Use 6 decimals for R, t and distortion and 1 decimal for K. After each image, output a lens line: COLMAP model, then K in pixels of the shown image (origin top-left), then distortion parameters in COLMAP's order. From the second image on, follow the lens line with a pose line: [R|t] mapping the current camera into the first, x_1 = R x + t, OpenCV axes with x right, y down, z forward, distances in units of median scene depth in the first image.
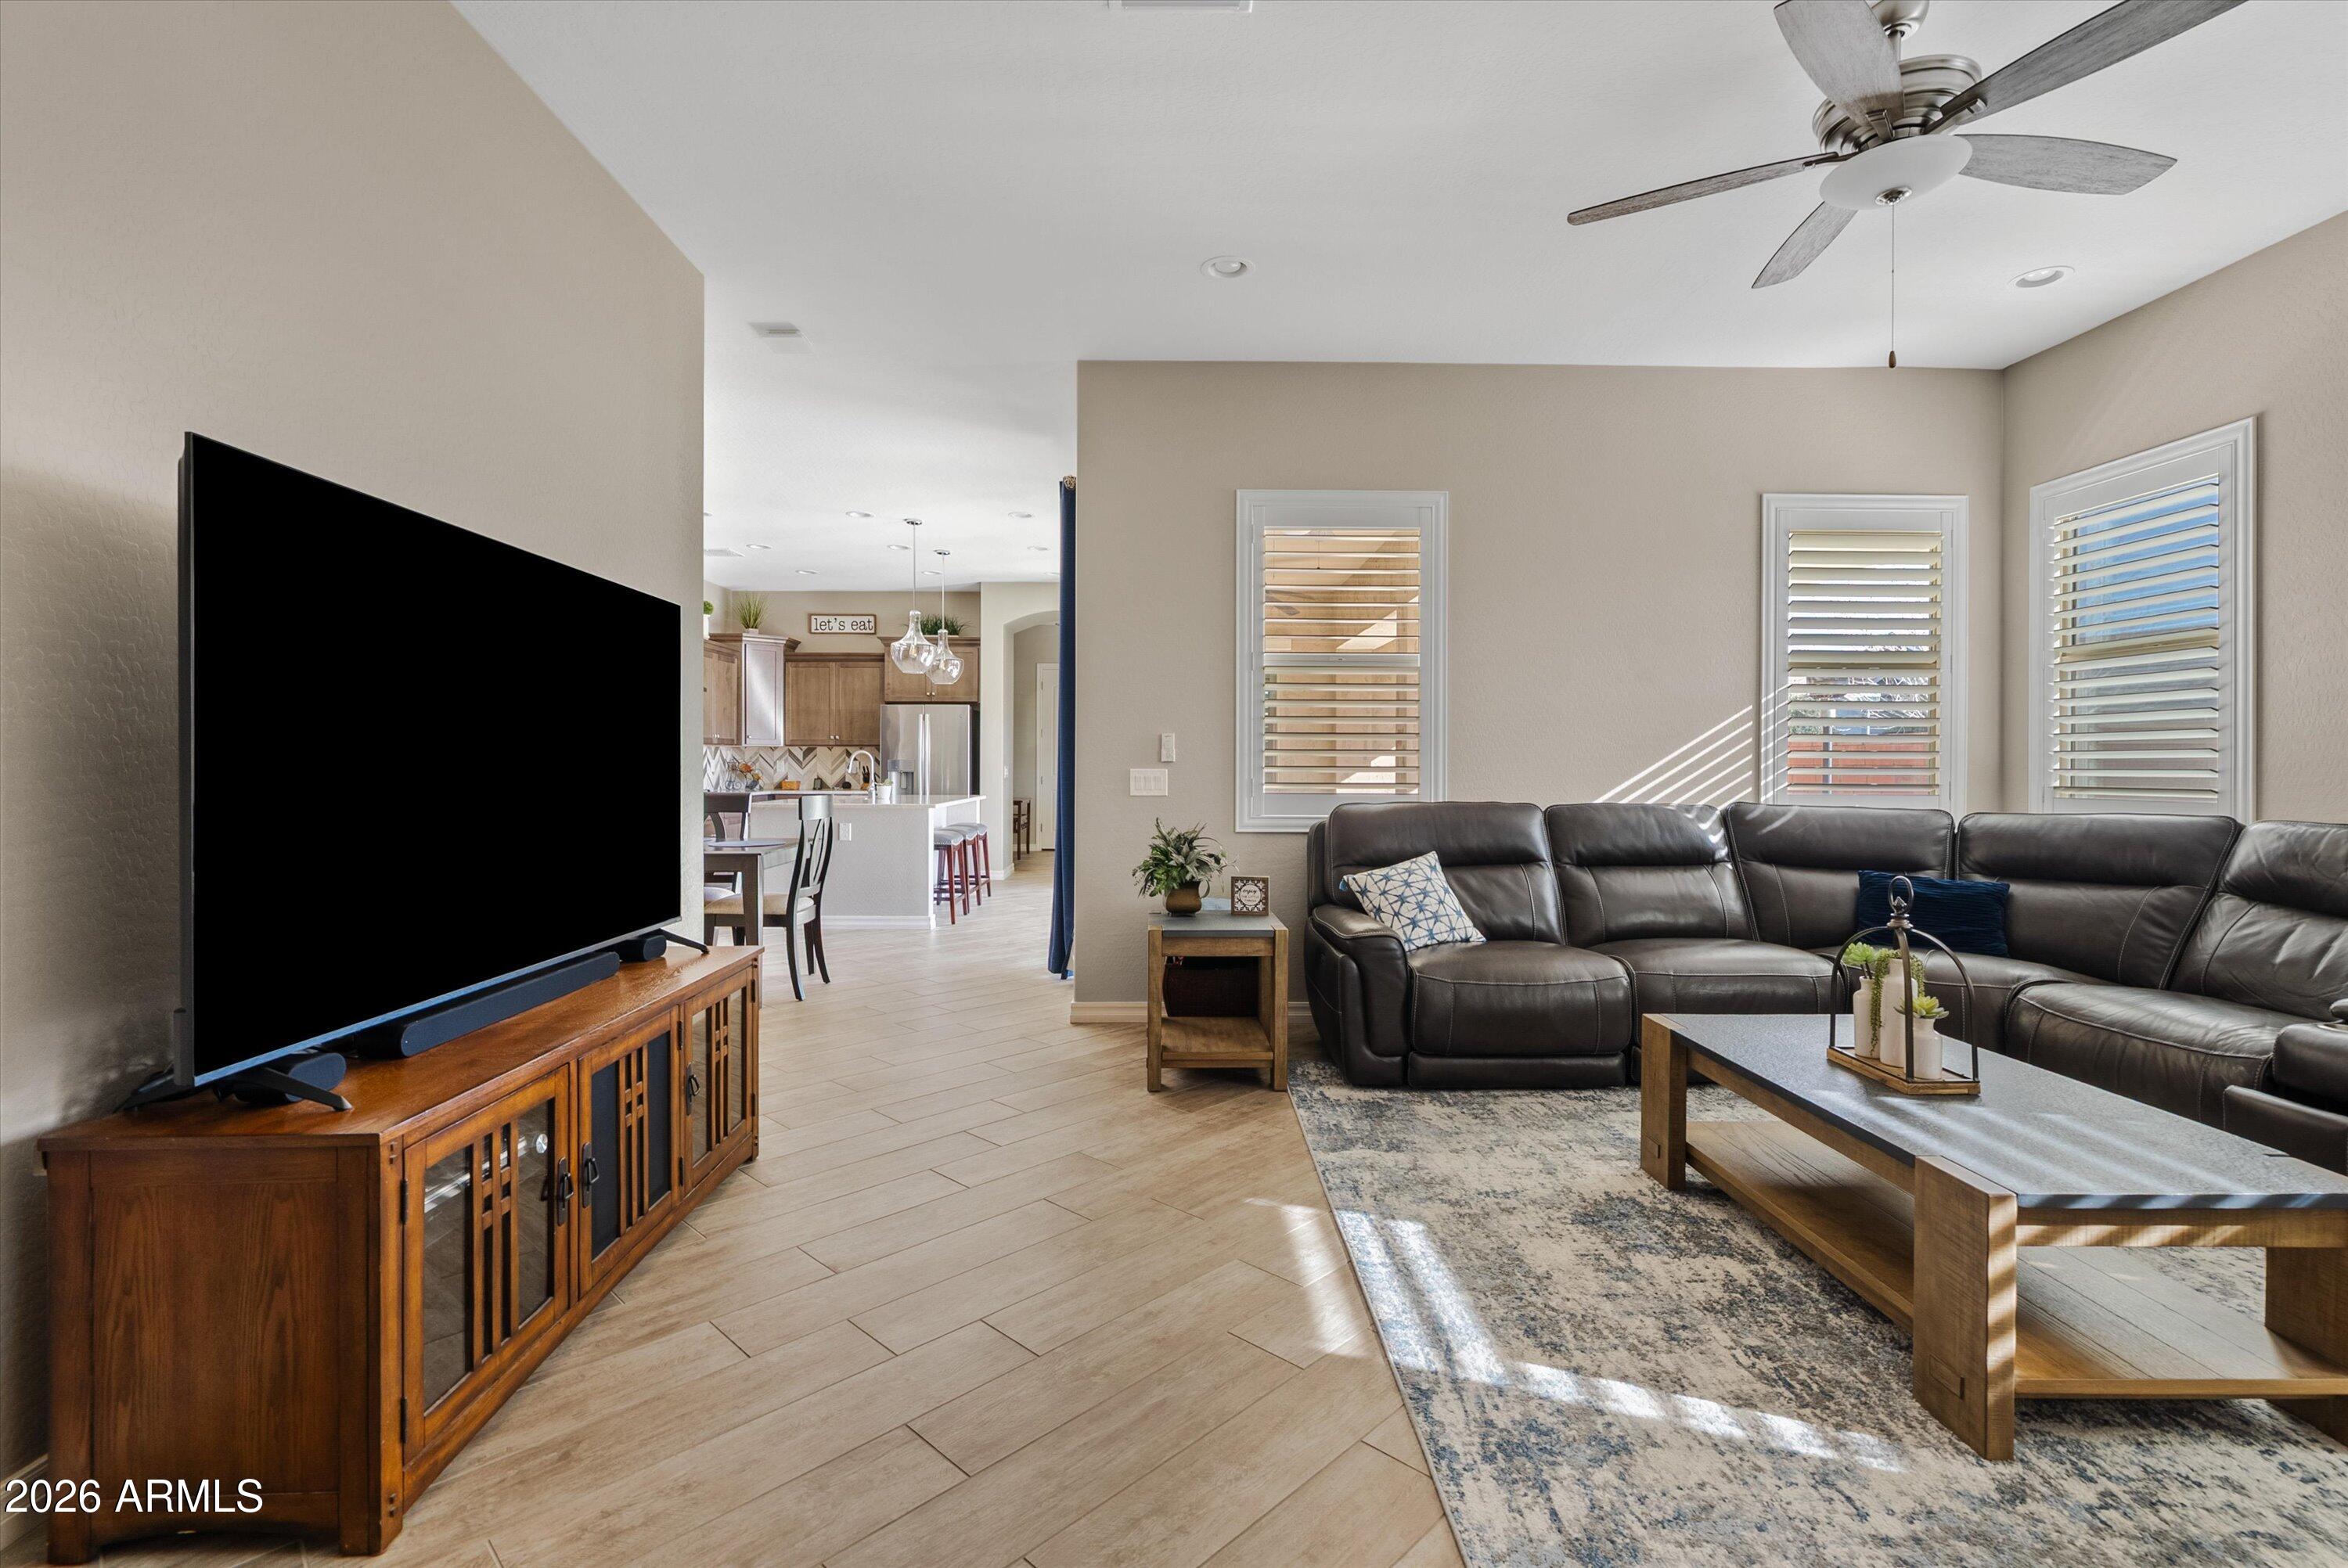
lens RADIAL K [[1069.1, 0, 1171.3], [0, 1069.1, 772.2], [0, 0, 1]] dist [-0.004165, 0.000396]
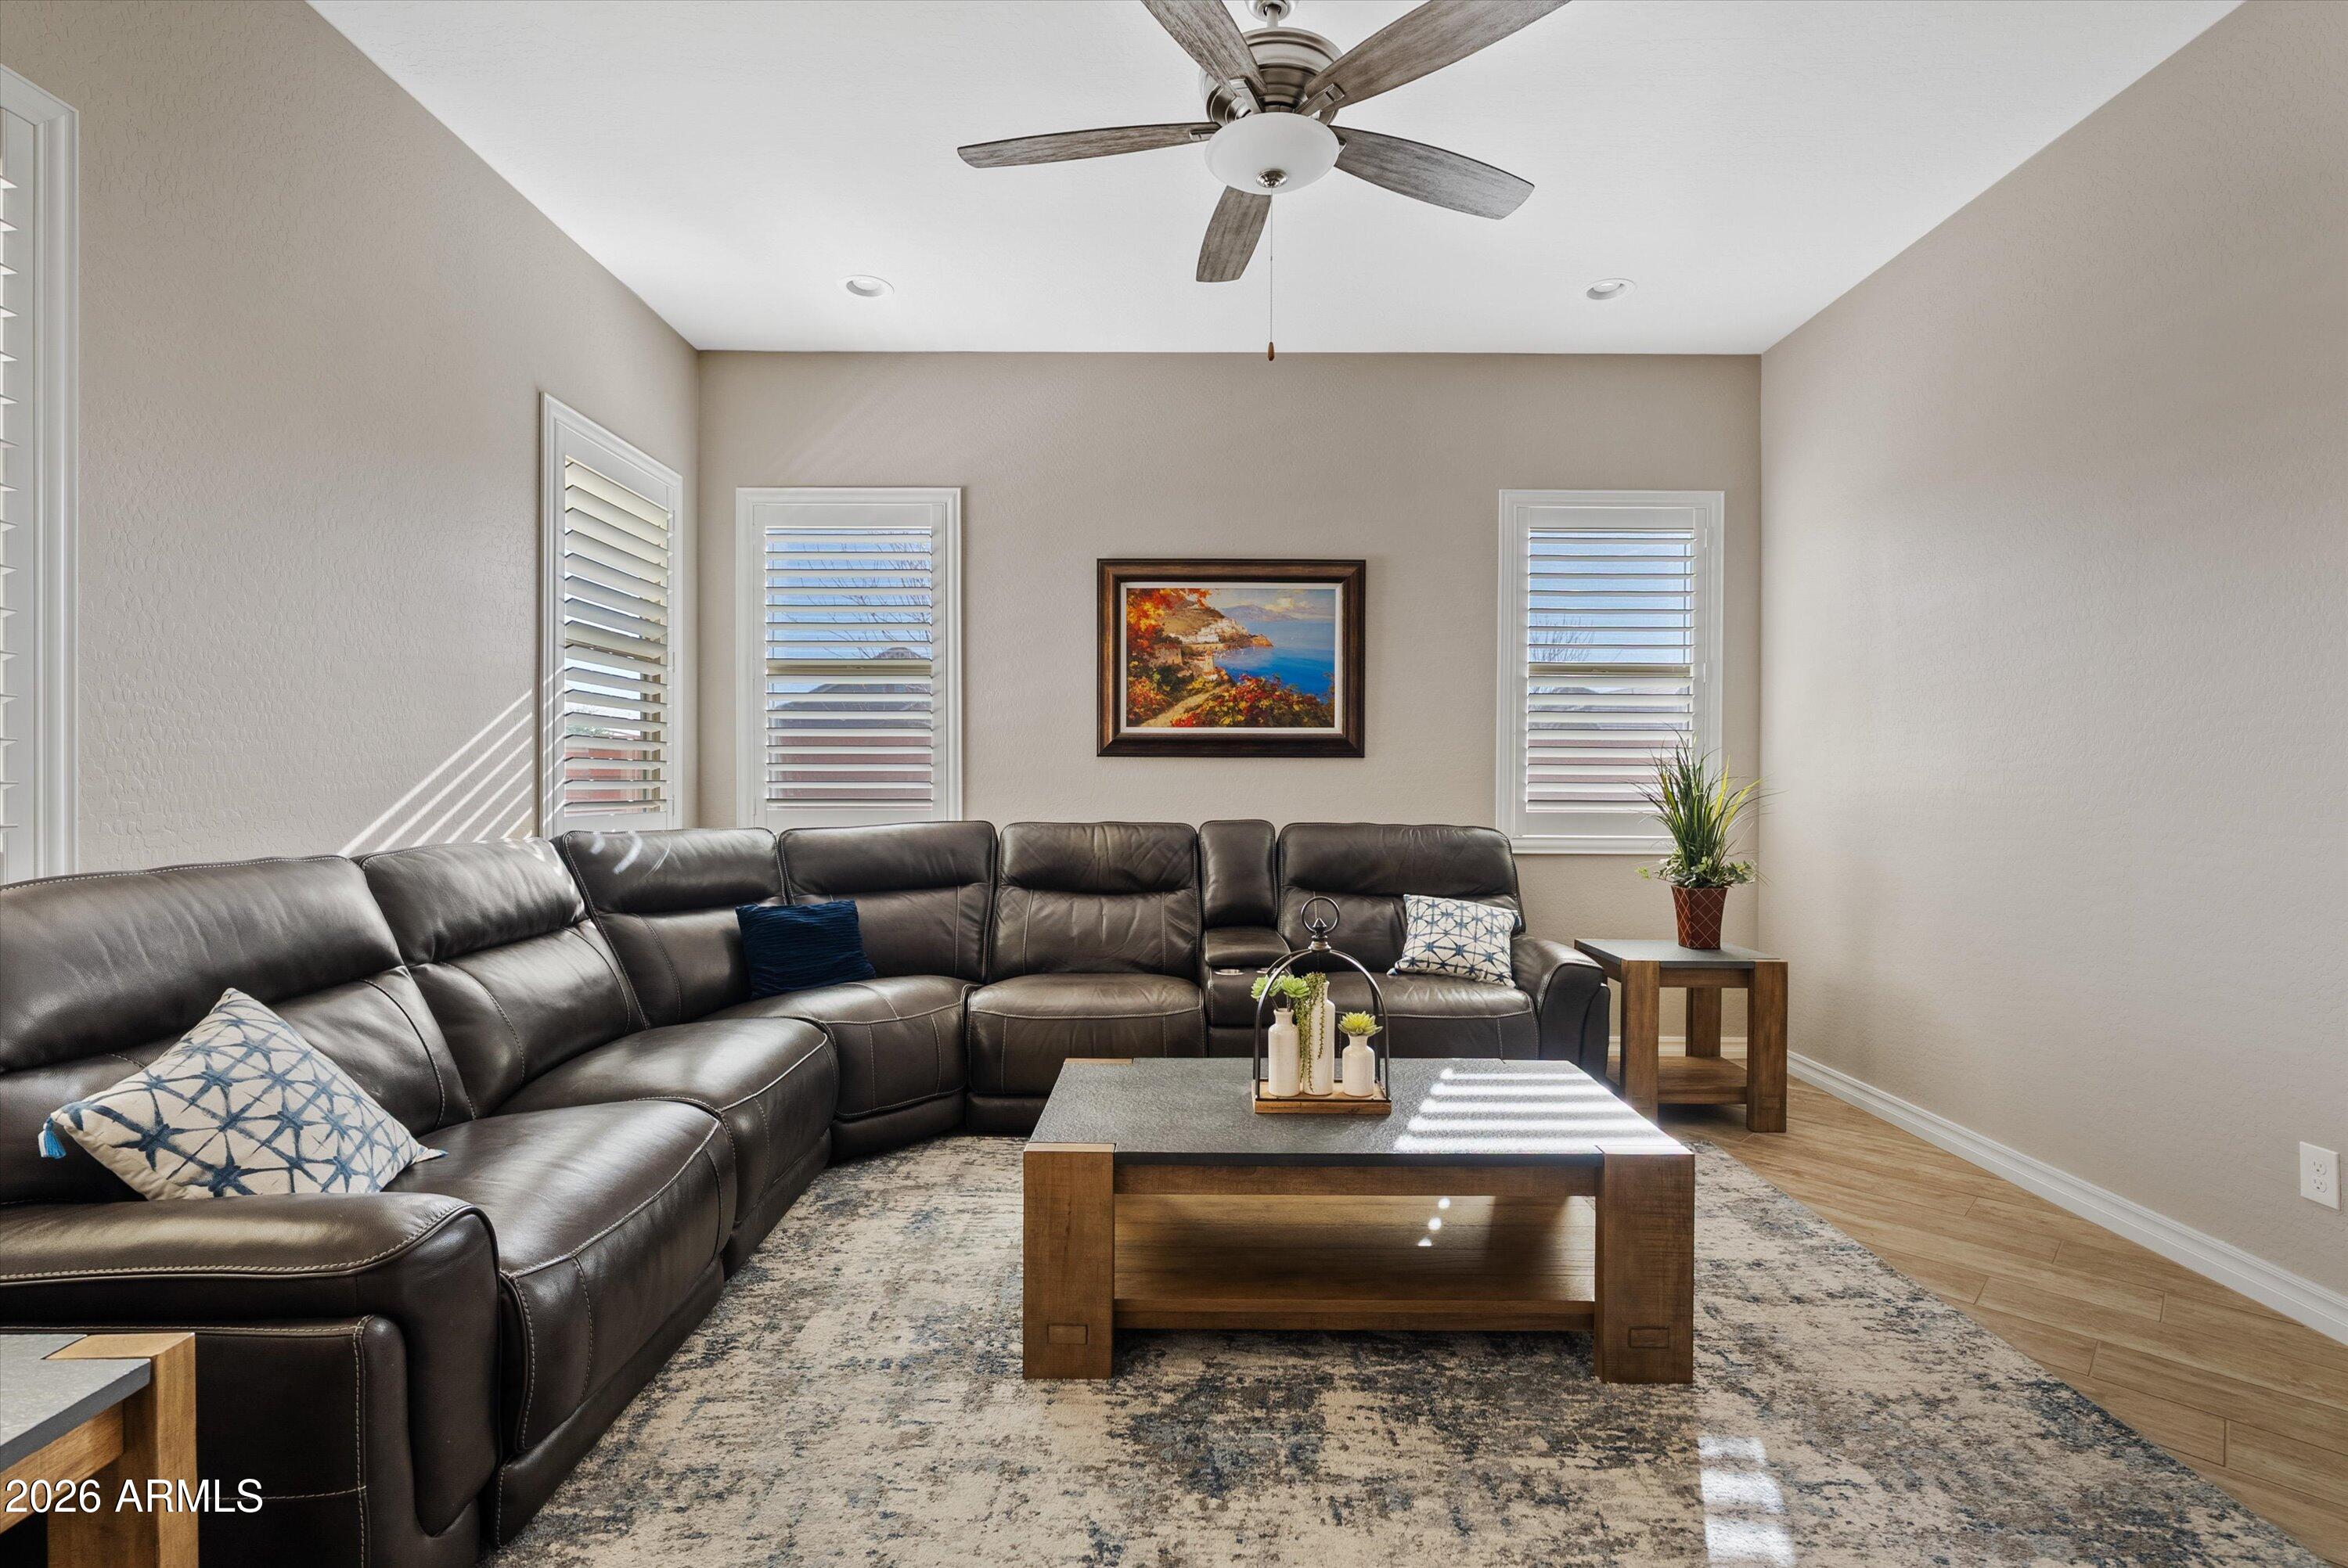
lens RADIAL K [[1069.1, 0, 1171.3], [0, 1069.1, 772.2], [0, 0, 1]] dist [-0.004165, 0.000396]
pose [[0.011959, 0.001542, 0.999927, -0.226865], [0.003761, 0.999992, -0.001587, -0.010506], [-0.999921, 0.003780, 0.011953, 0.875448]]
